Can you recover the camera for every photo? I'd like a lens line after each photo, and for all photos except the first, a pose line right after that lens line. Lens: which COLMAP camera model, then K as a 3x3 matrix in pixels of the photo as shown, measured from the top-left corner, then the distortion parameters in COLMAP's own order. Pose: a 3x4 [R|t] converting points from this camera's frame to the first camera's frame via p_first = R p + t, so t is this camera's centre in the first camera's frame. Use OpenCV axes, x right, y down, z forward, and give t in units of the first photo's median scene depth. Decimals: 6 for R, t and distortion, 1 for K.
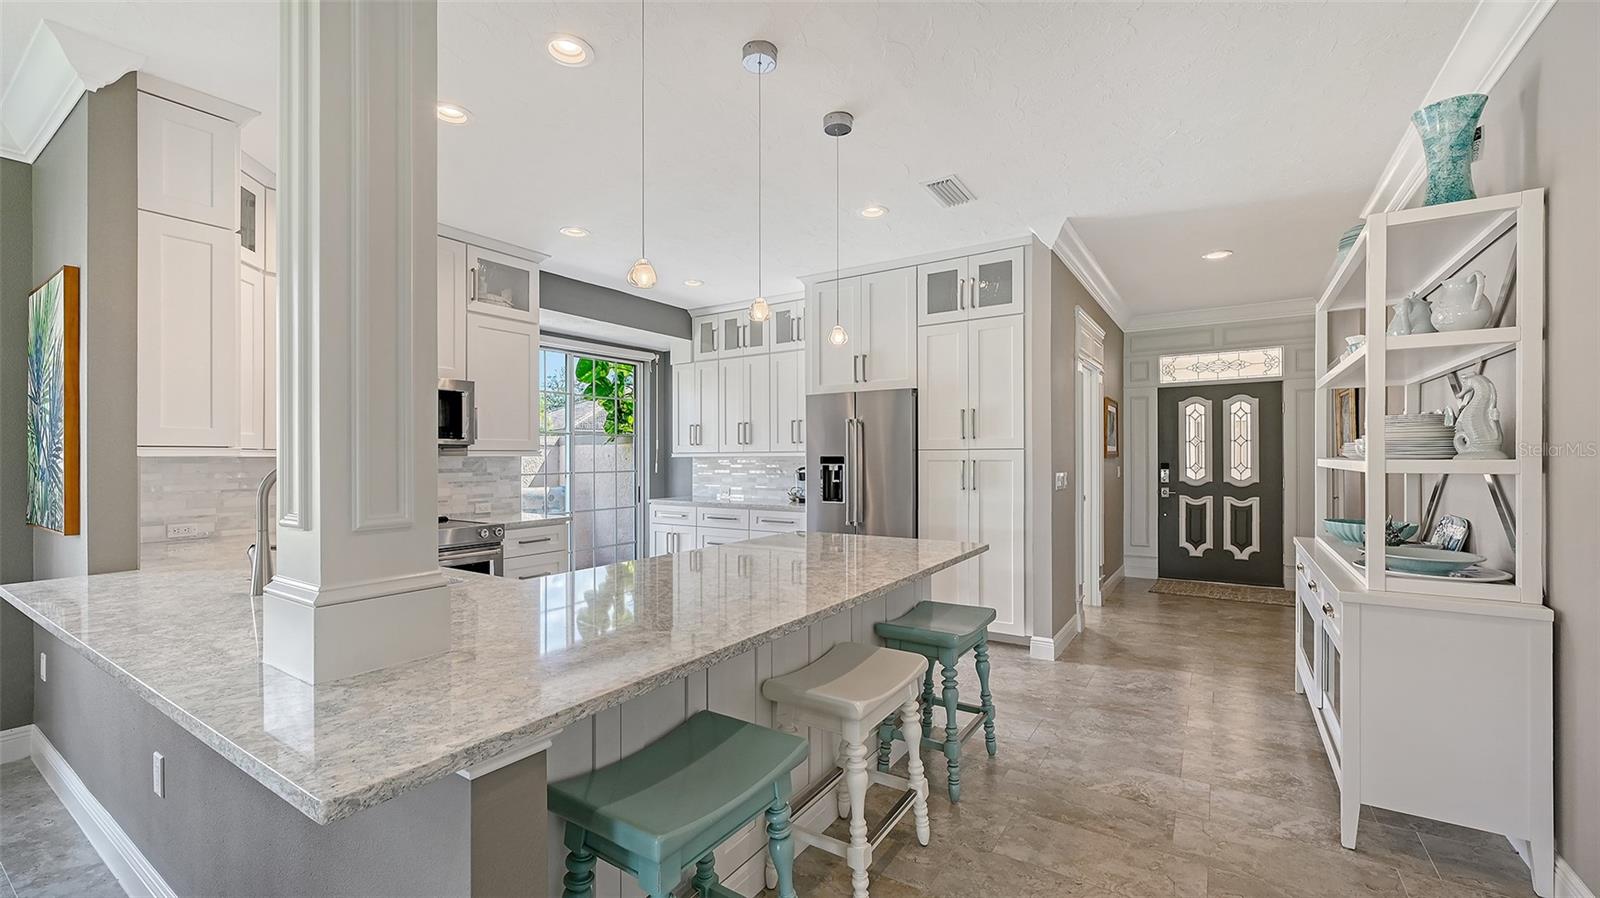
lens RADIAL K [[641.8, 0, 794.4], [0, 641.8, 452.3], [0, 0, 1]] dist [-0.000584, -0.000107]
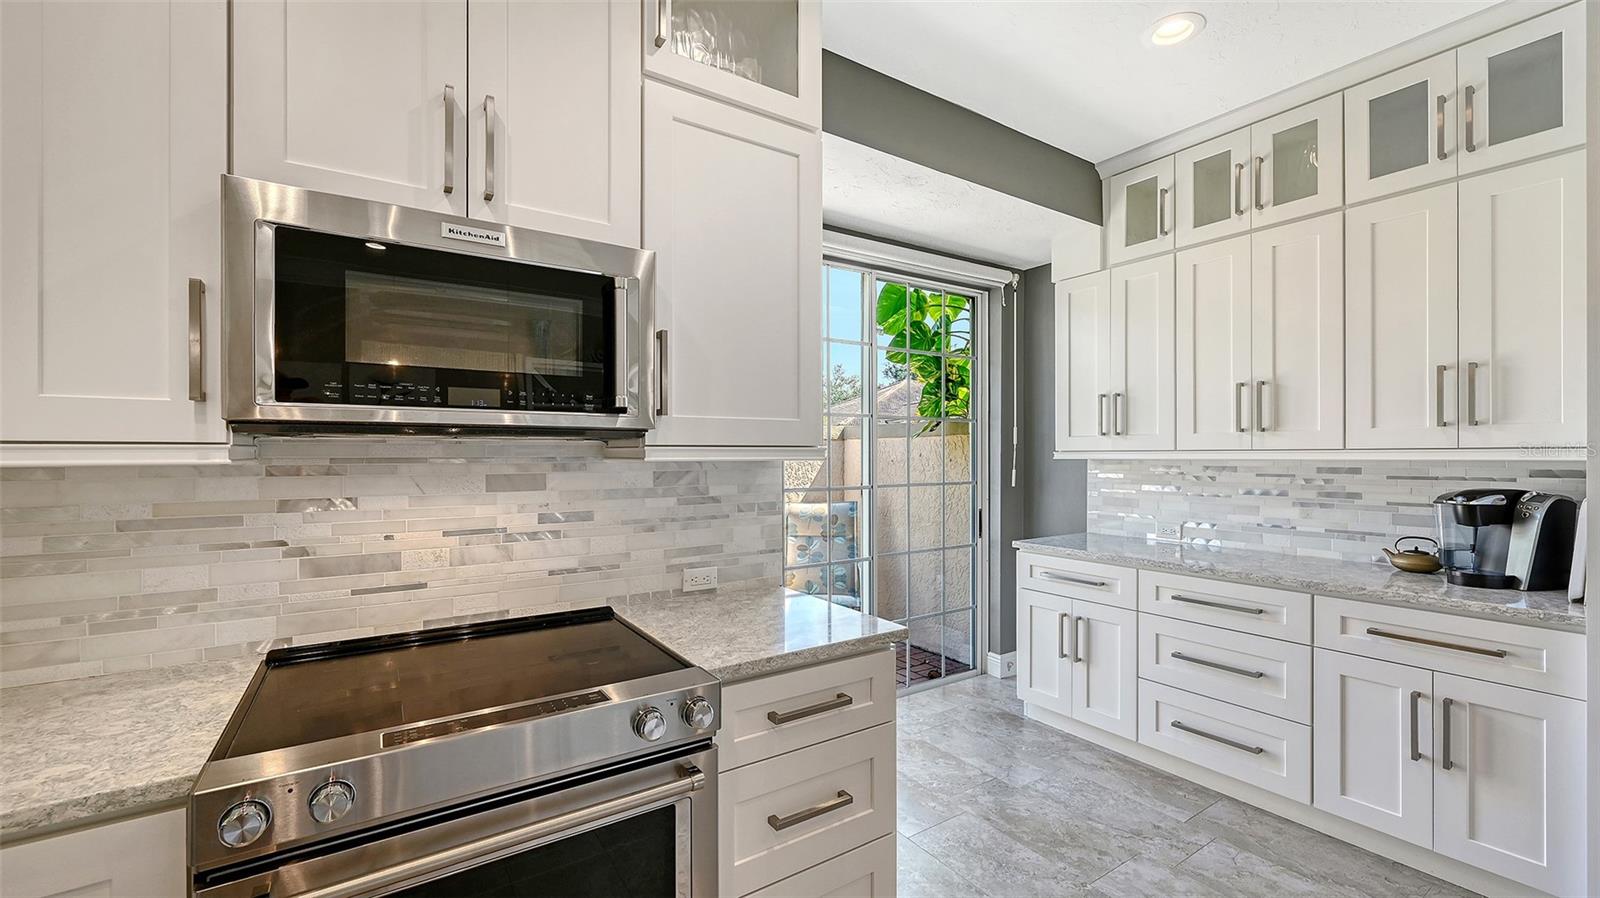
lens RADIAL K [[641.8, 0, 794.4], [0, 641.8, 452.3], [0, 0, 1]] dist [-0.000584, -0.000107]
pose [[0.918166, 0.000490, -0.396195, -0.192353], [0.000774, 0.999995, 0.003030, 0.000153], [0.396194, -0.003089, 0.918162, 0.472506]]
